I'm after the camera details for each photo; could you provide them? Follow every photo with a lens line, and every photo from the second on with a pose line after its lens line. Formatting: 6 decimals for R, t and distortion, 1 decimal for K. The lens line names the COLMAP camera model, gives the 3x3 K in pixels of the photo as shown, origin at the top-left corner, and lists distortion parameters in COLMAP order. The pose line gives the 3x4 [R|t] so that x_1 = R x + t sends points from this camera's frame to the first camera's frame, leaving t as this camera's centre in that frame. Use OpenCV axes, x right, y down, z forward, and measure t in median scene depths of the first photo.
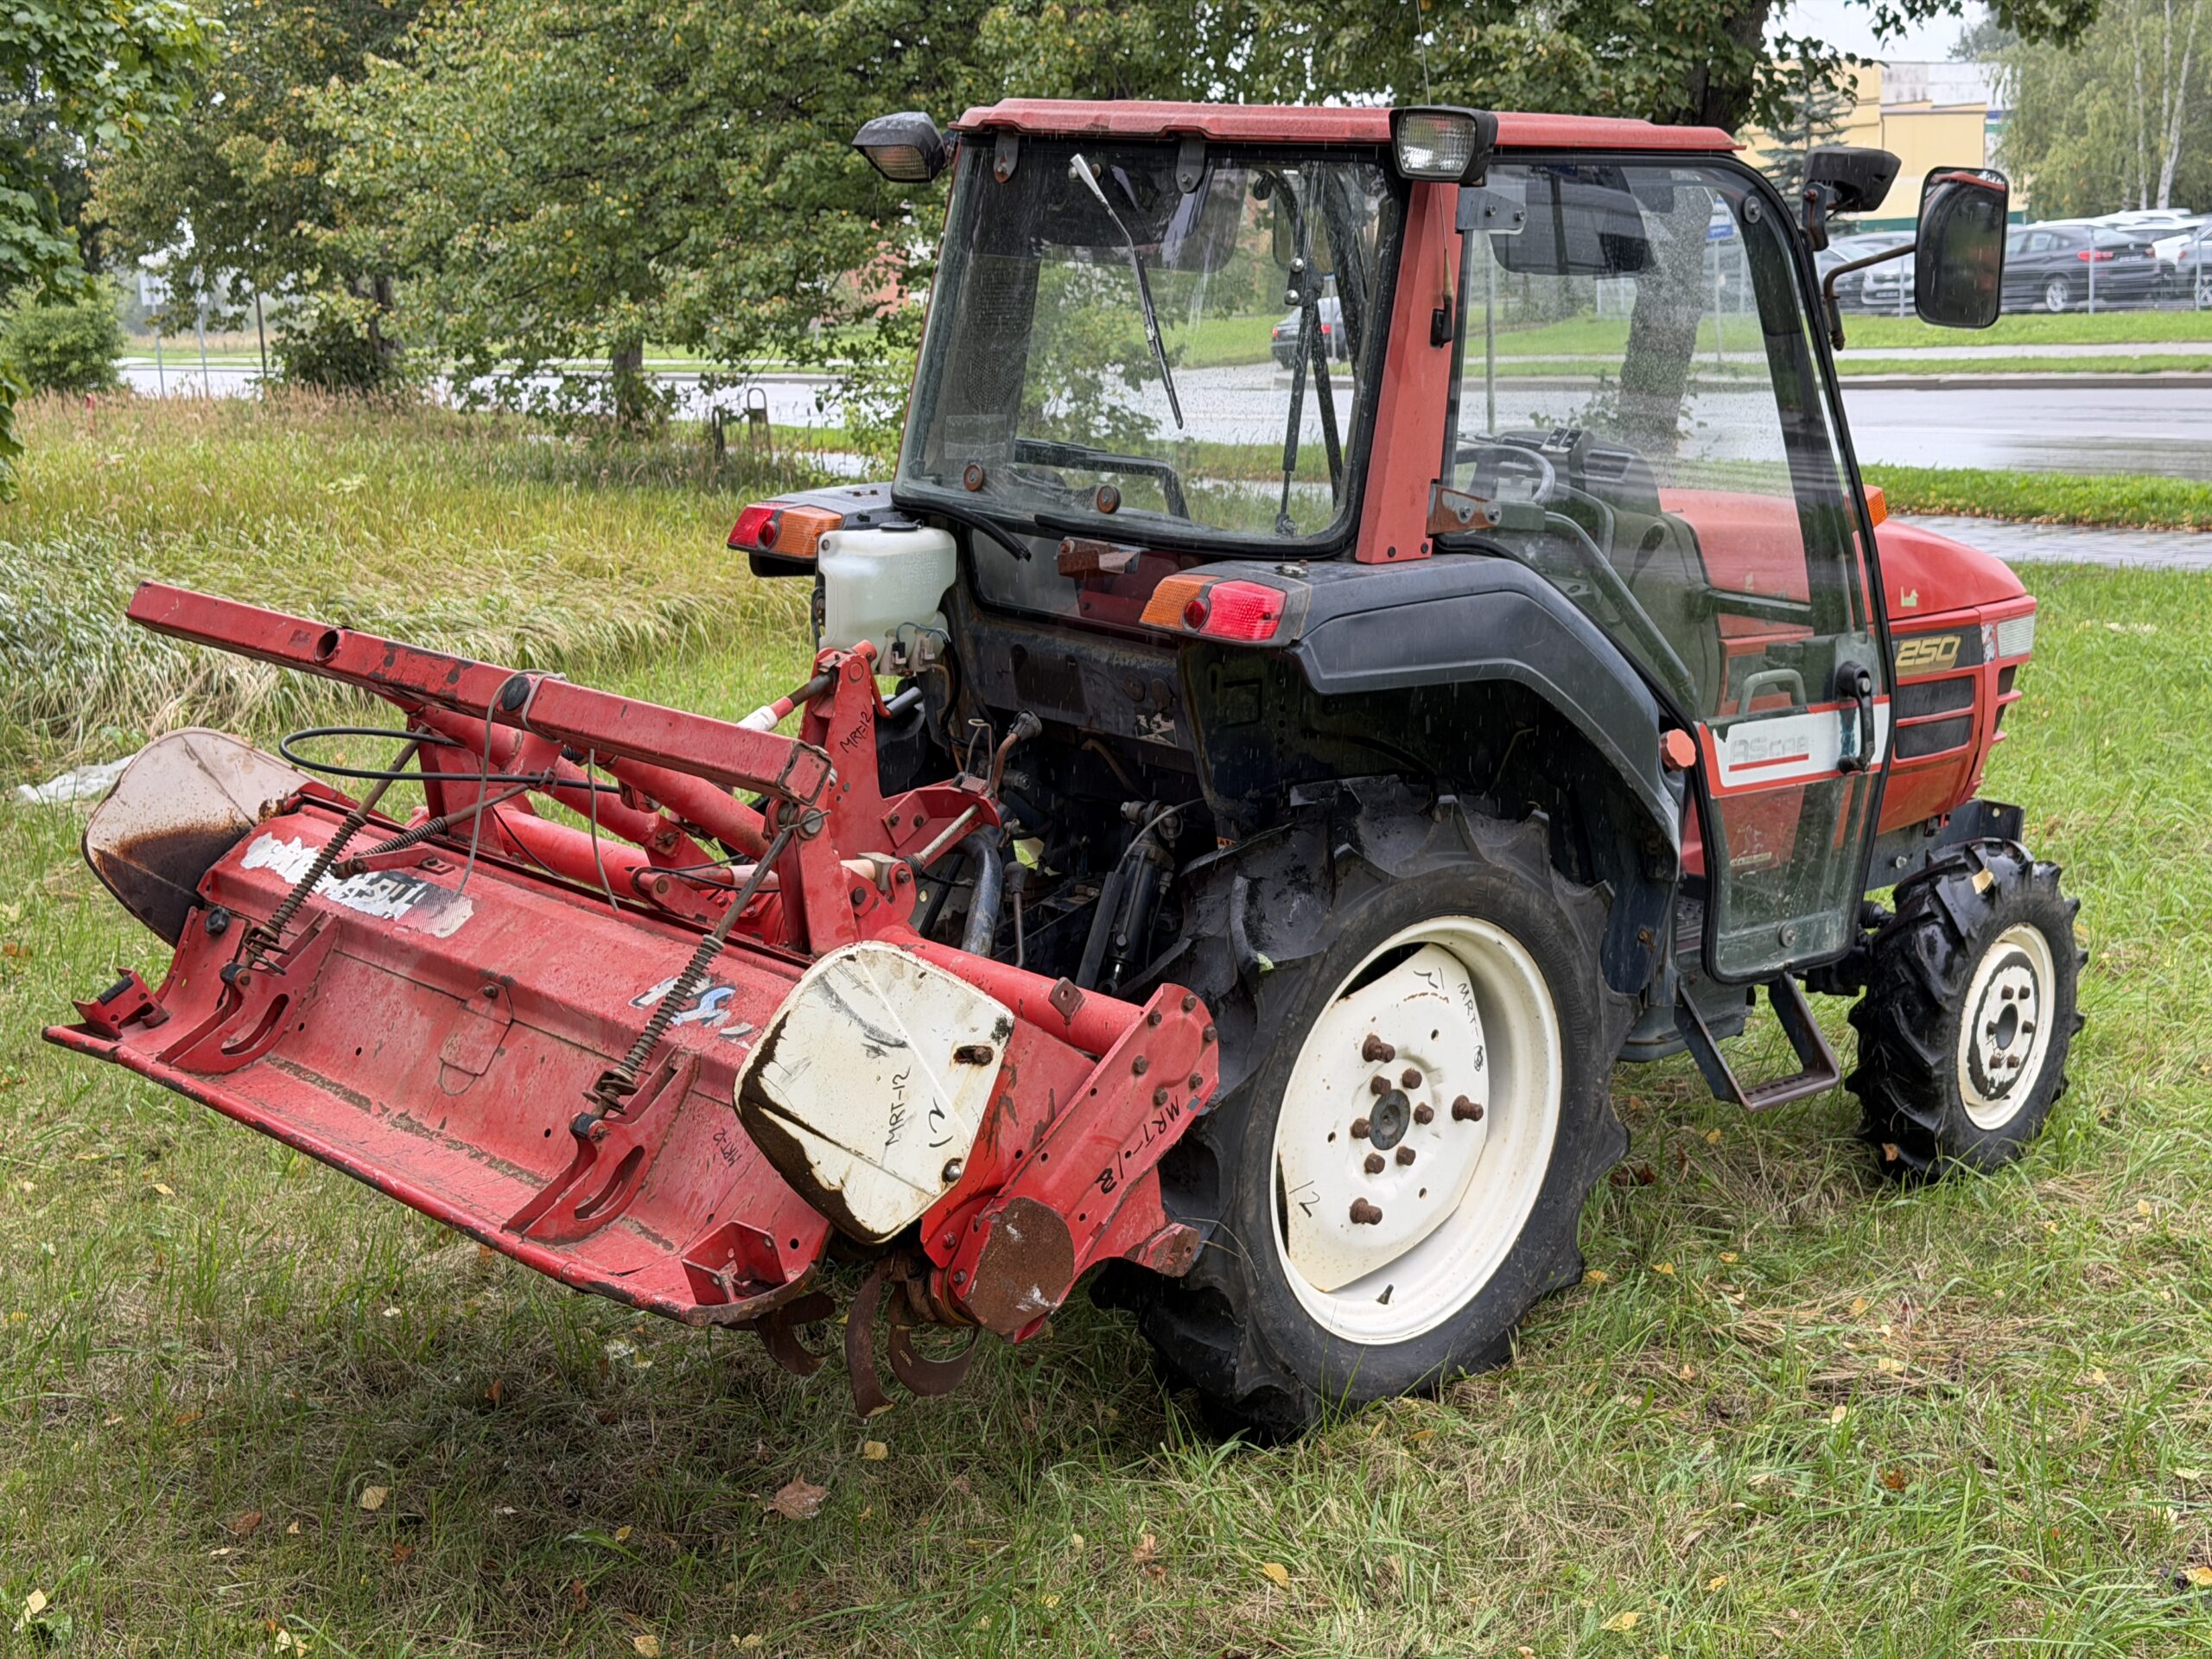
lens RADIAL K [[3125.3, 0, 1110.6], [0, 3125.3, 712.9], [0, 0, 1]] dist [-0.029855, -0.015110]
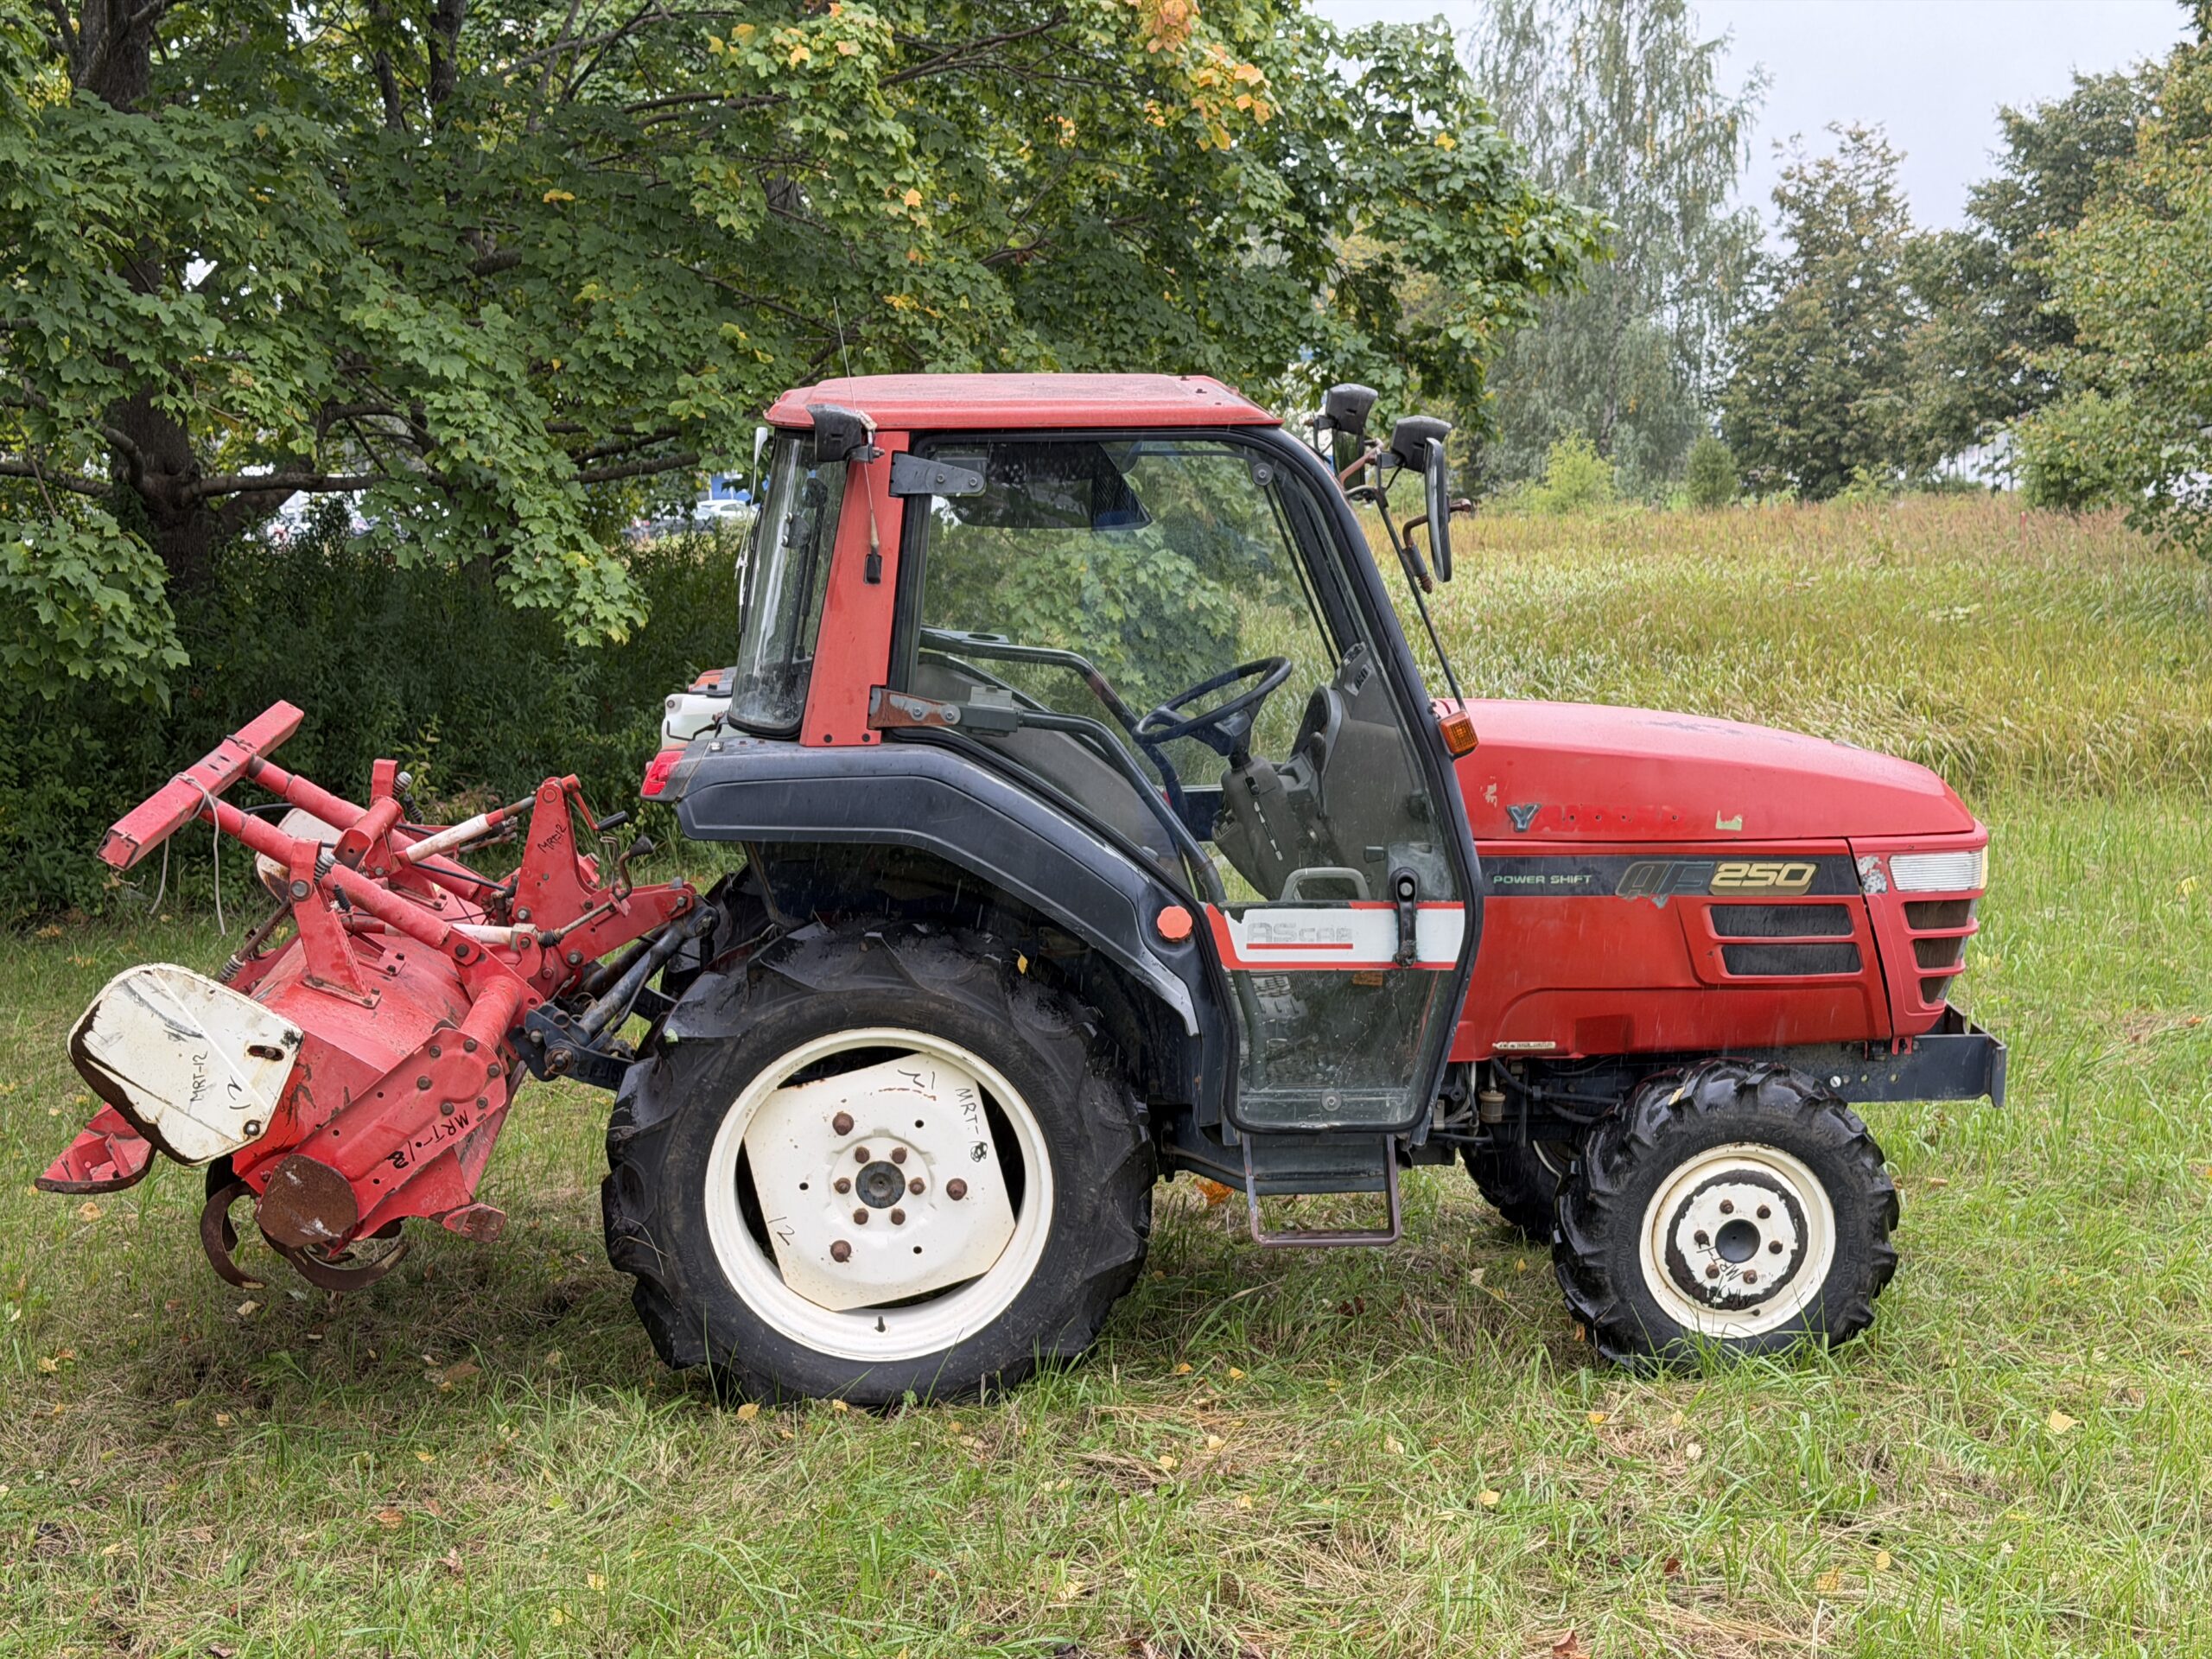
lens RADIAL K [[3082.6, 0, 1187.2], [0, 3082.6, 761.5], [0, 0, 1]] dist [0.080848, -0.063559]
pose [[0.774988, 0.077936, -0.627152, 0.950786], [-0.088807, 0.995950, 0.014025, -0.068949], [0.625705, 0.044826, 0.778771, 0.092606]]
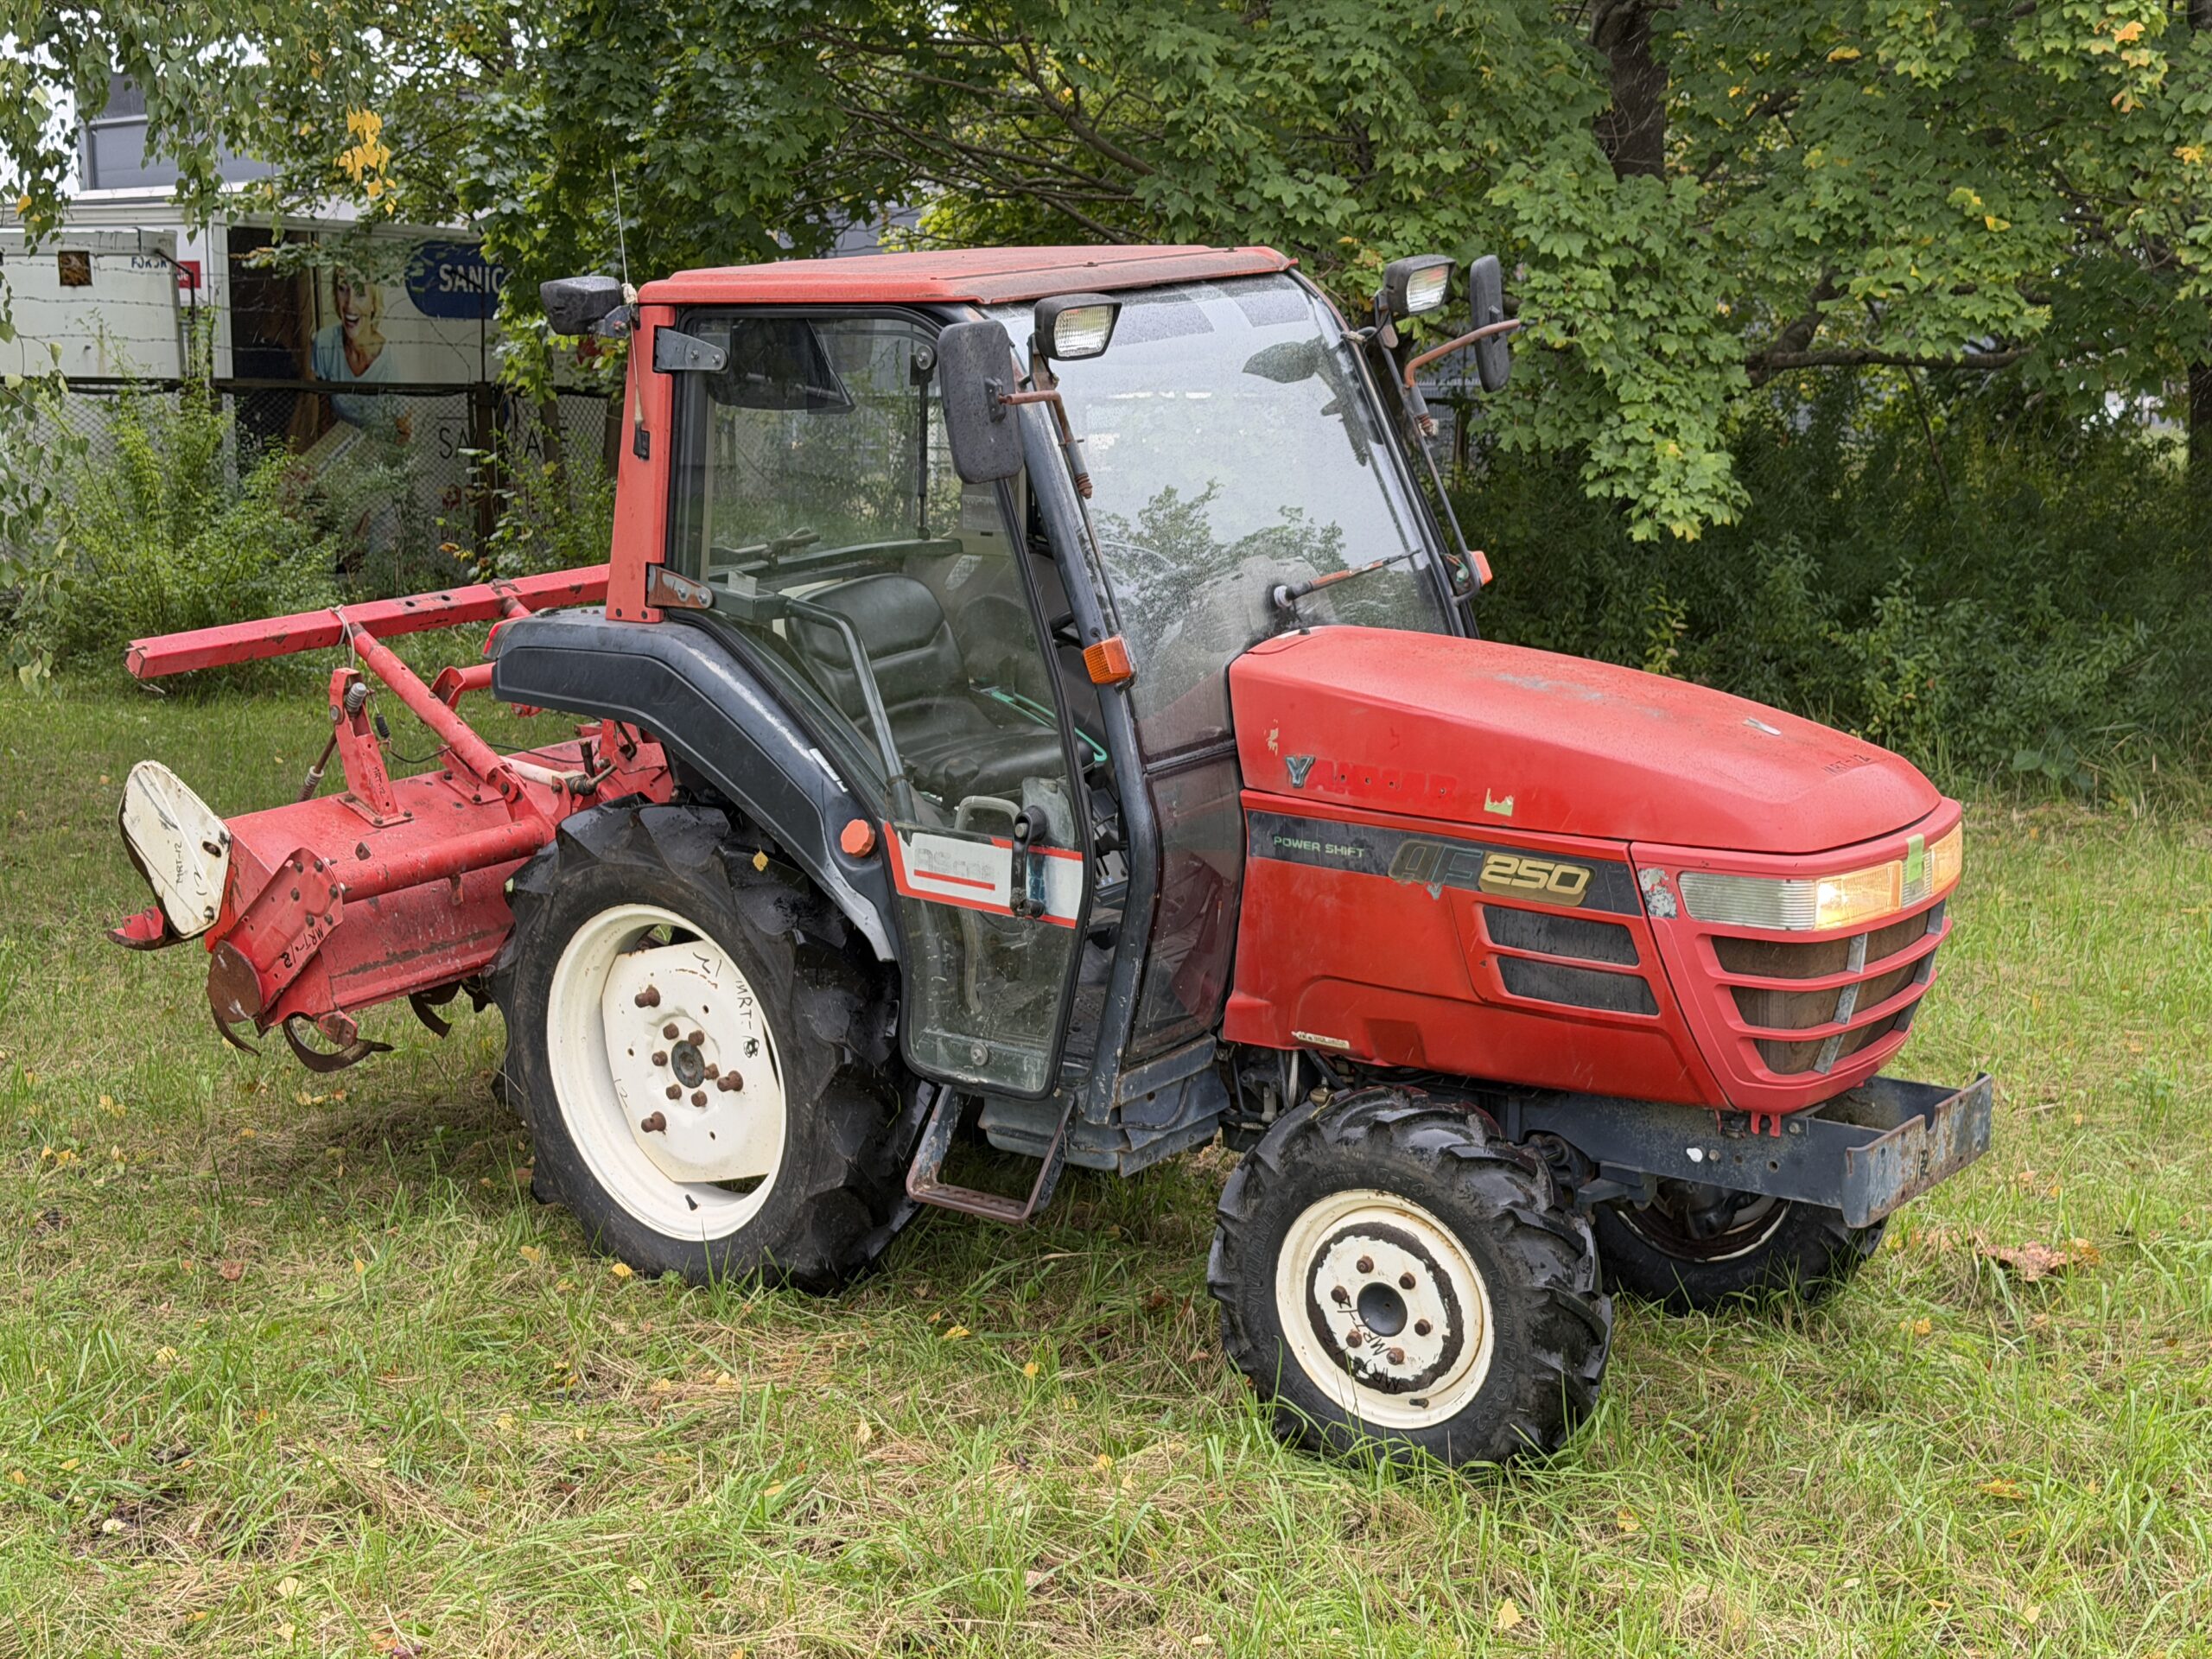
lens RADIAL K [[3136.9, 0, 1106.0], [0, 3136.9, 829.5], [0, 0, 1]] dist [0.120905, -0.081422]
pose [[0.132755, 0.173942, -0.975767, 1.331903], [-0.135264, 0.978449, 0.156017, -0.184105], [0.981876, 0.111274, 0.153422, 0.951622]]
